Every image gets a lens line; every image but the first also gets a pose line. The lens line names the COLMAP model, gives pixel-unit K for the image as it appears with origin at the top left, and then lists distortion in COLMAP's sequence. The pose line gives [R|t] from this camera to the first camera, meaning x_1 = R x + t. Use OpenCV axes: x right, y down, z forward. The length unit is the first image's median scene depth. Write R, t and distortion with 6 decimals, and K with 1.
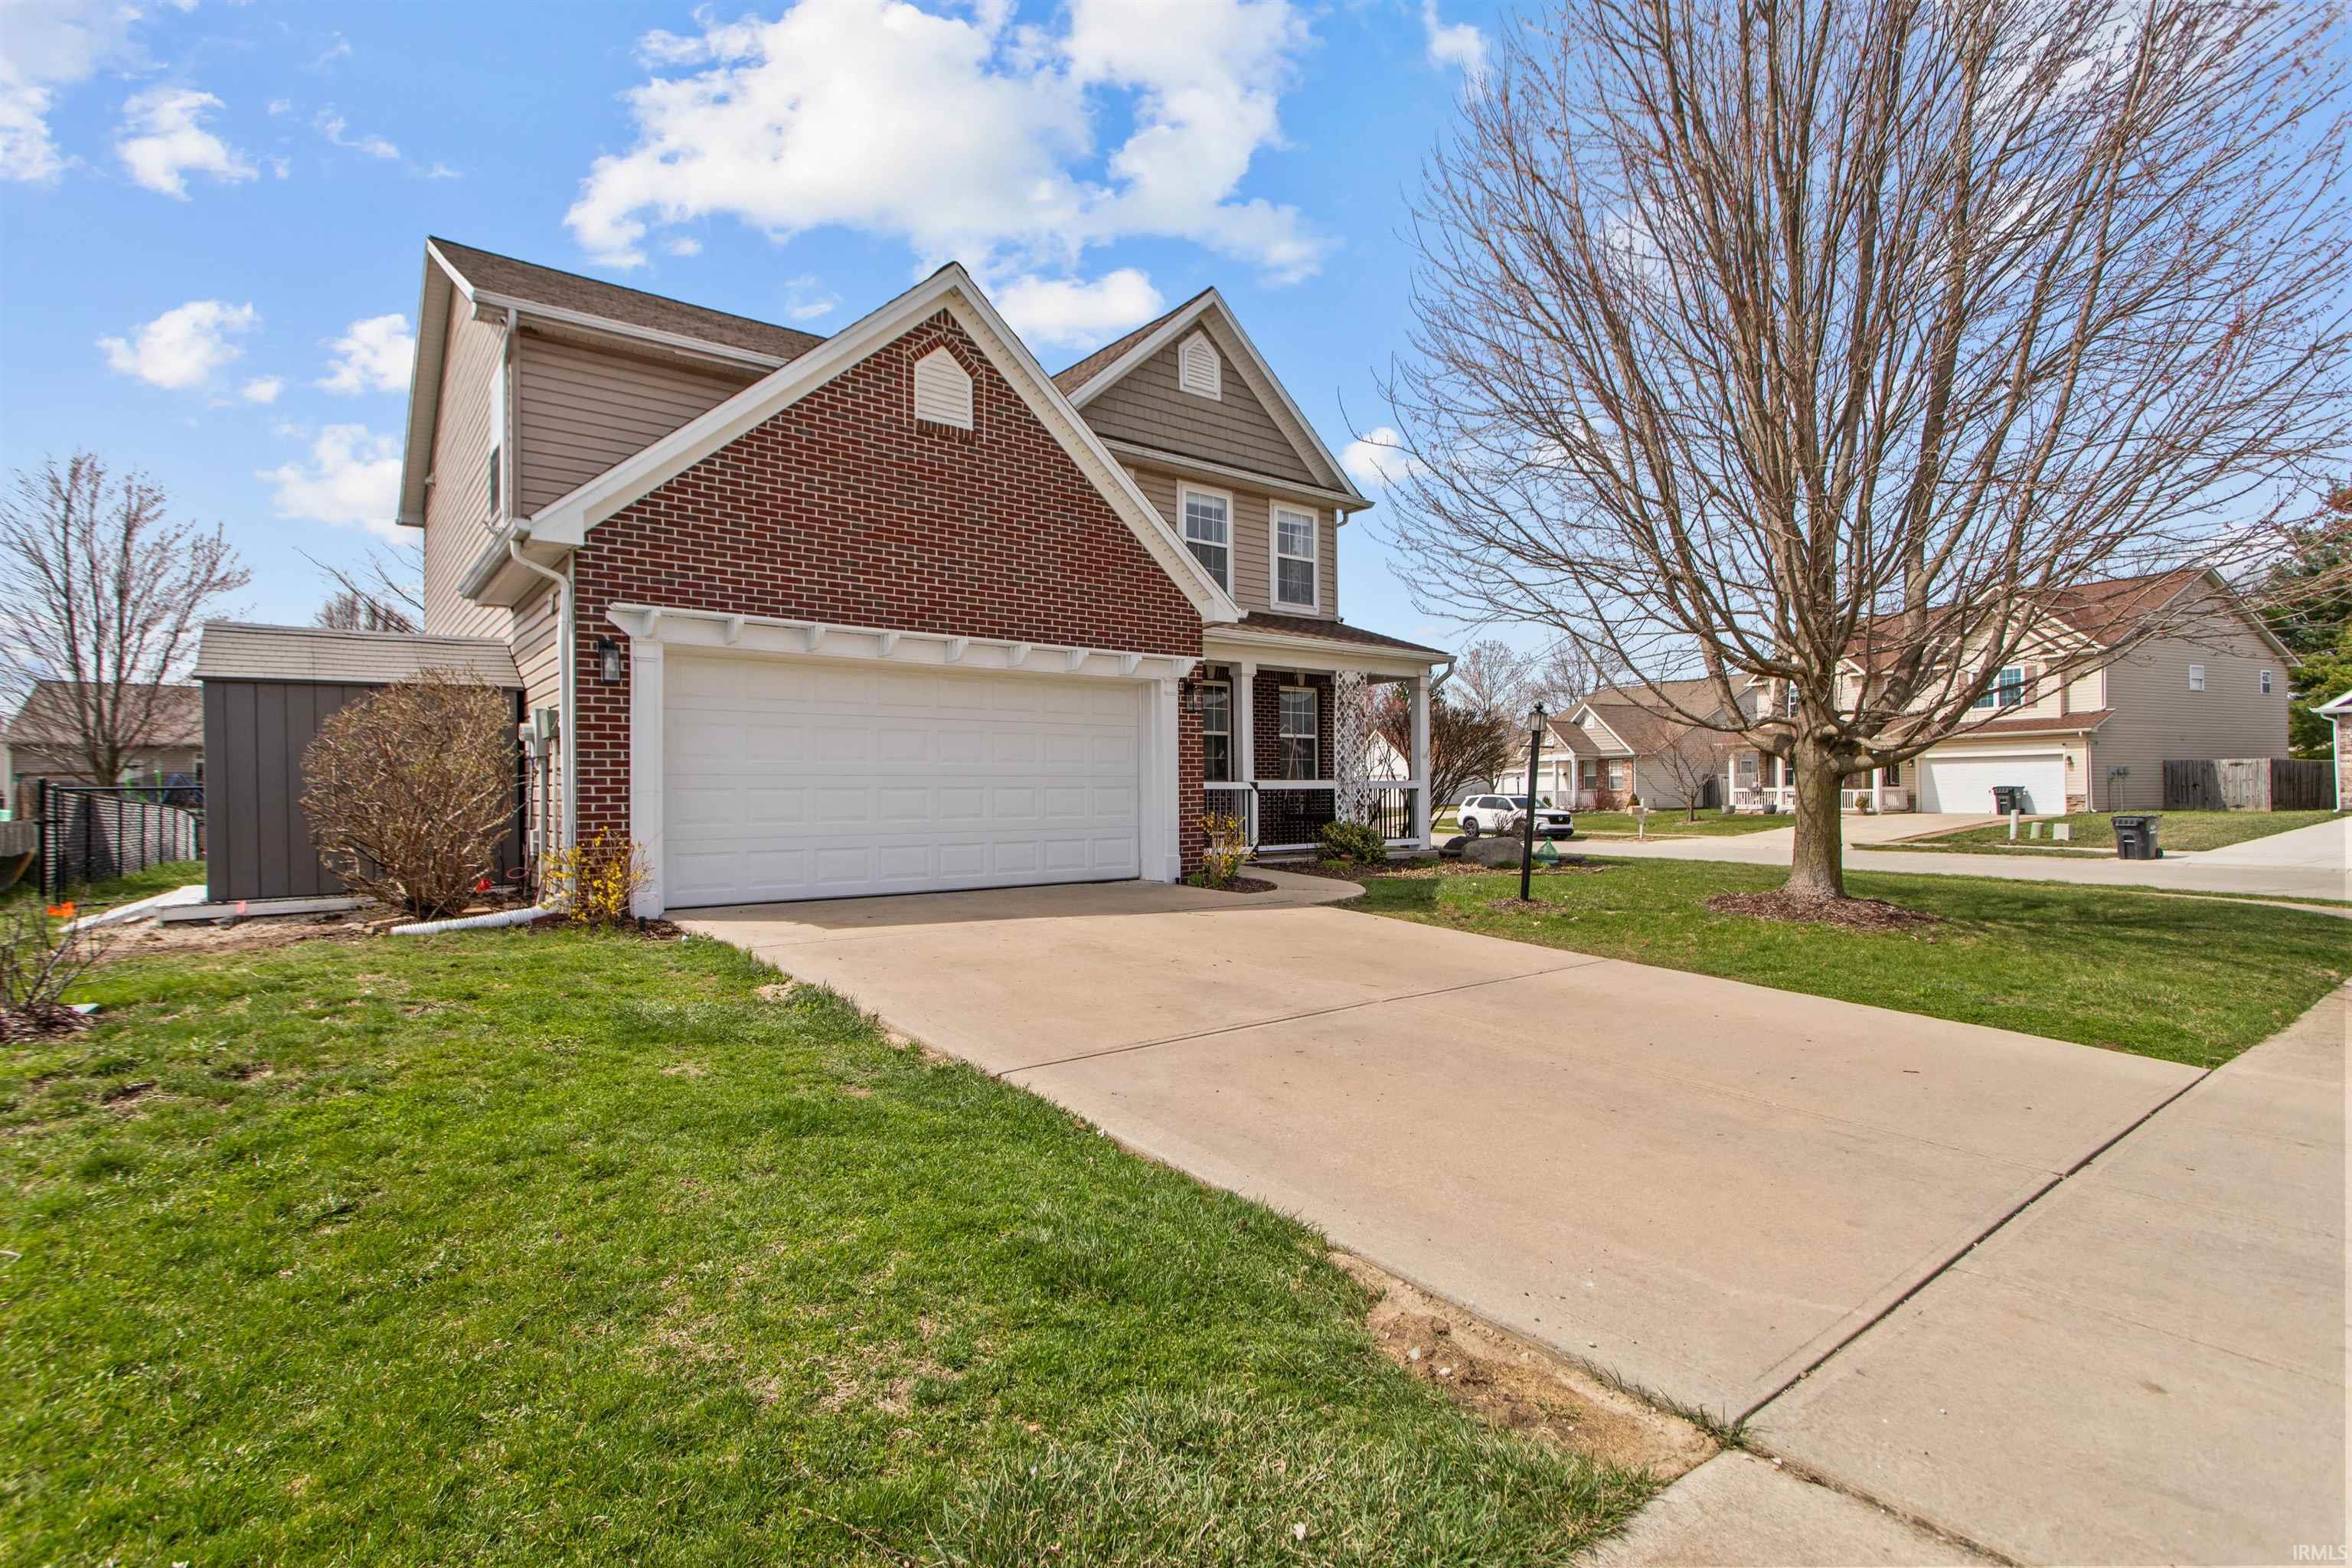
lens RADIAL K [[1122.5, 0, 1176.0], [0, 1122.5, 784.0], [0, 0, 1]] dist [0.000157, -0.000036]
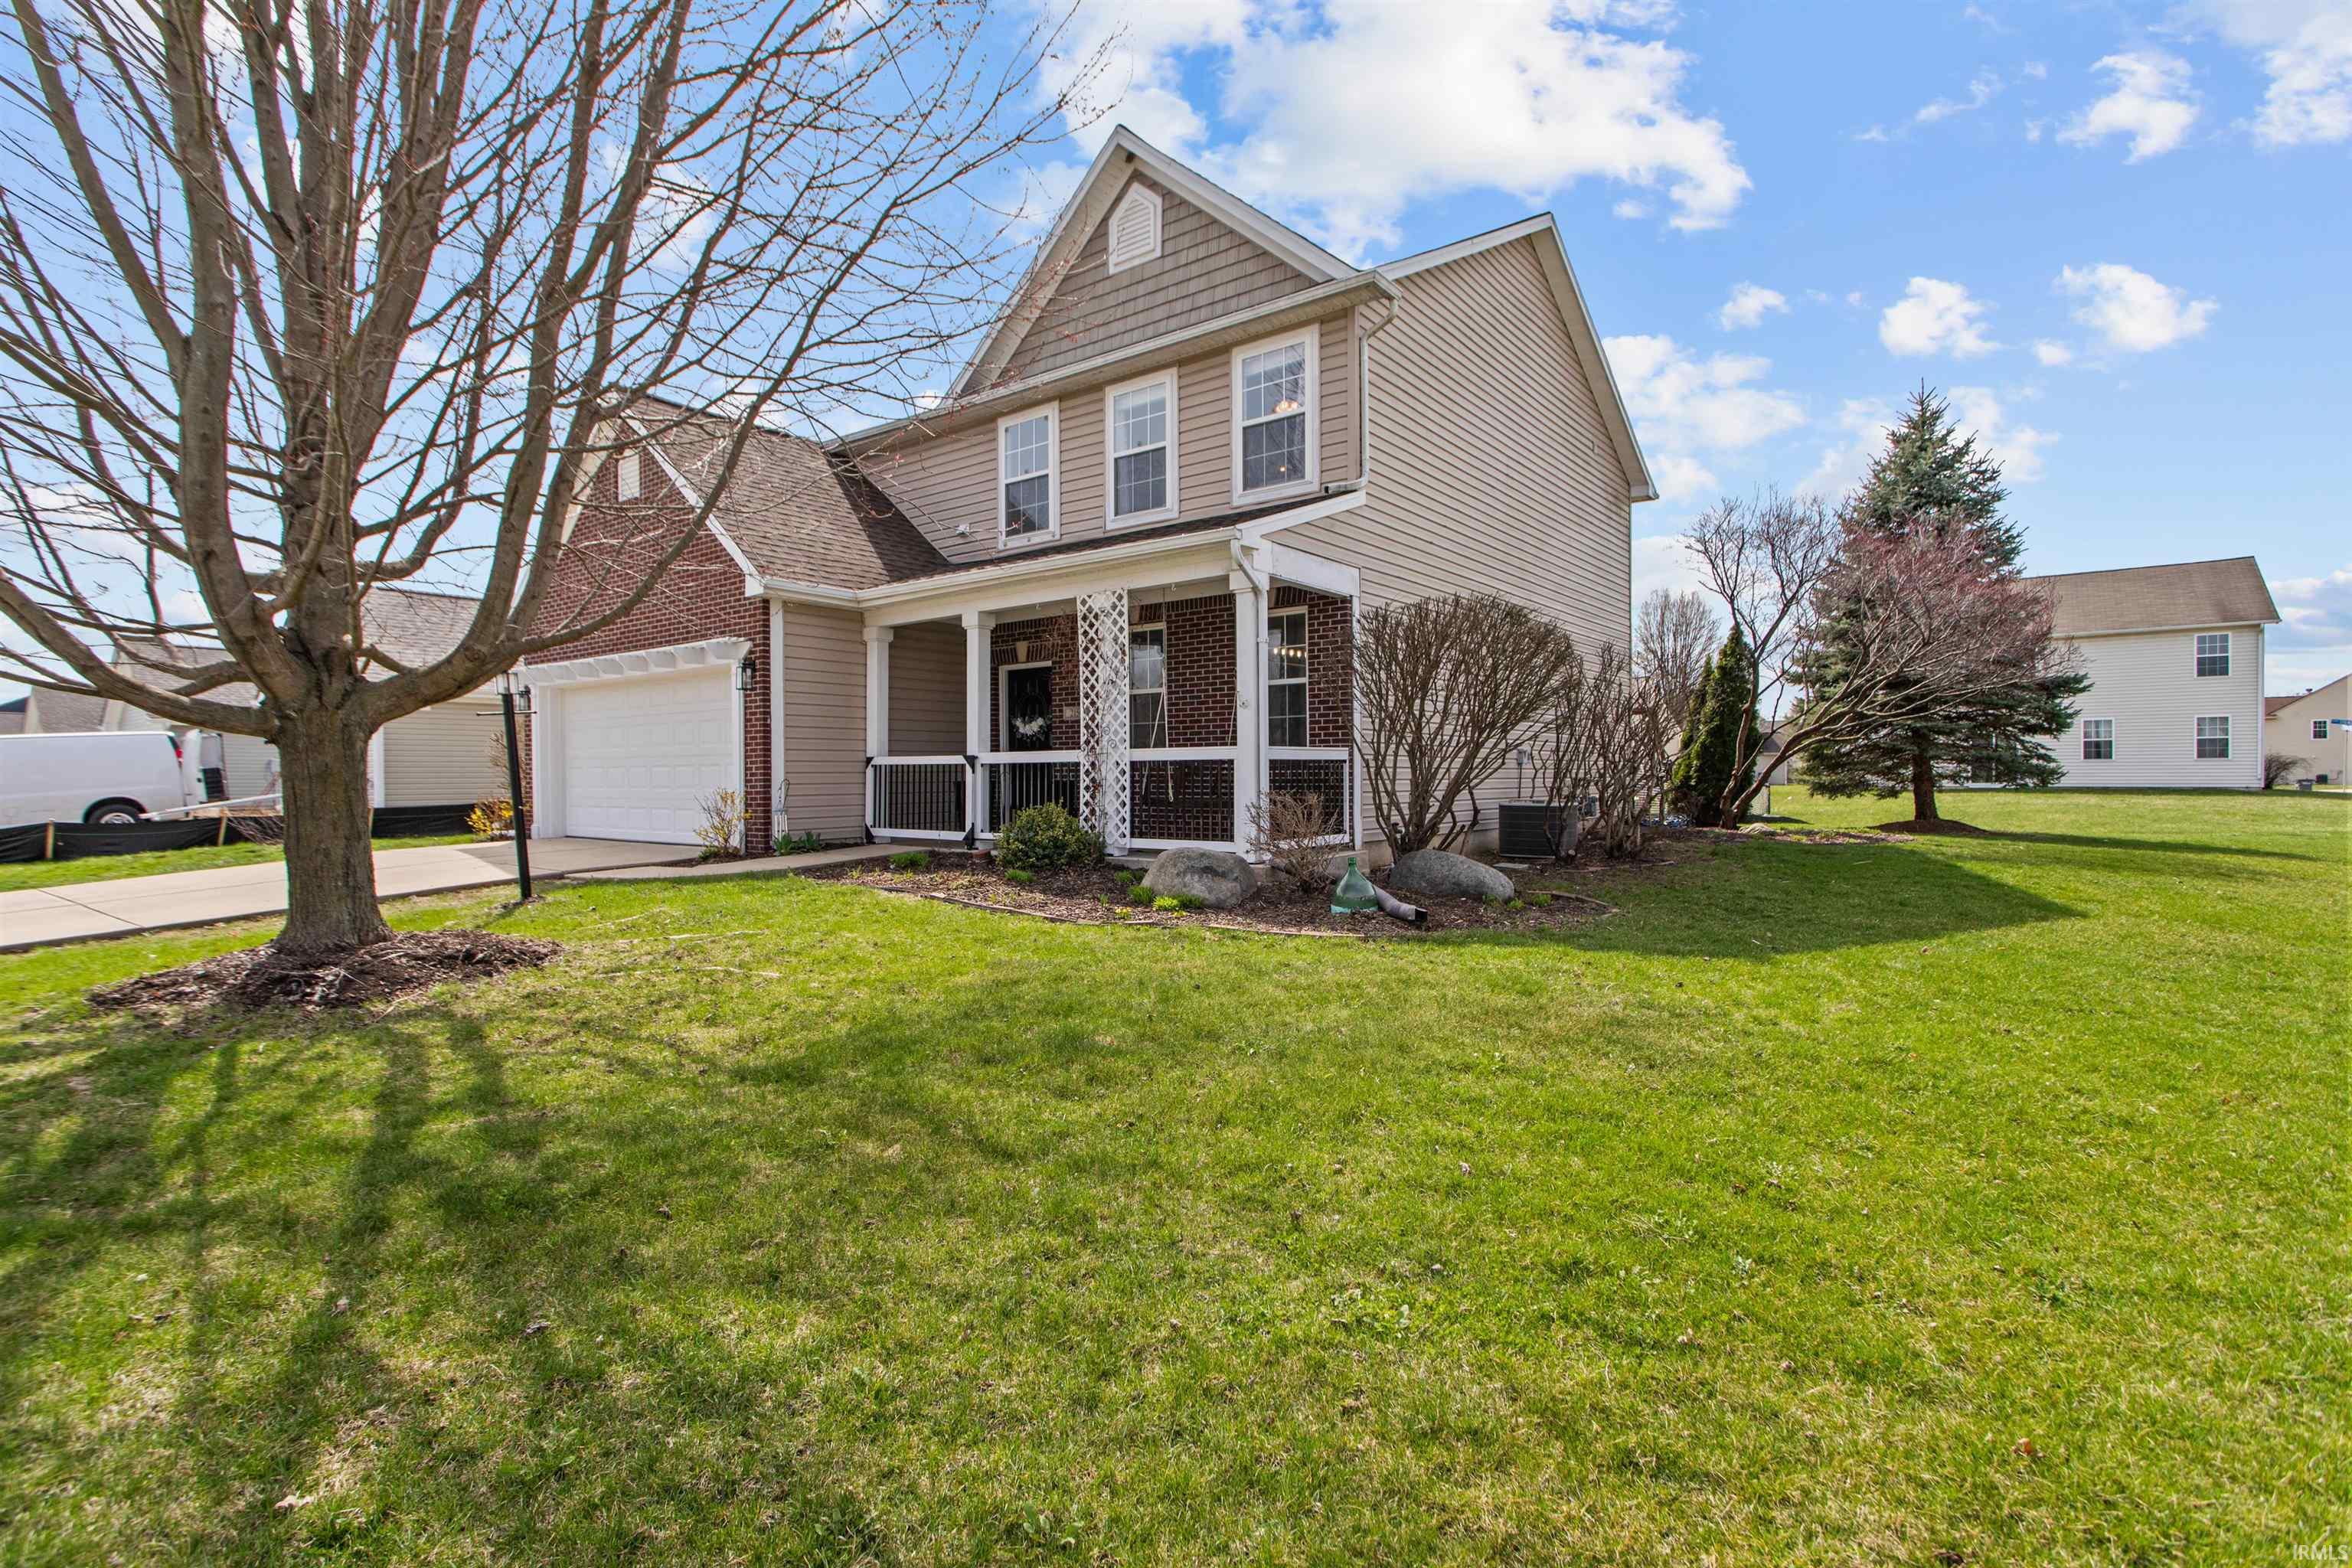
lens RADIAL K [[1122.5, 0, 1176.0], [0, 1122.5, 784.0], [0, 0, 1]] dist [0.000157, -0.000036]
pose [[0.238684, 0.010414, -0.971041, 0.794064], [0.010785, 0.999852, 0.013374, 0.008915], [0.971037, -0.013665, 0.238537, 0.828124]]
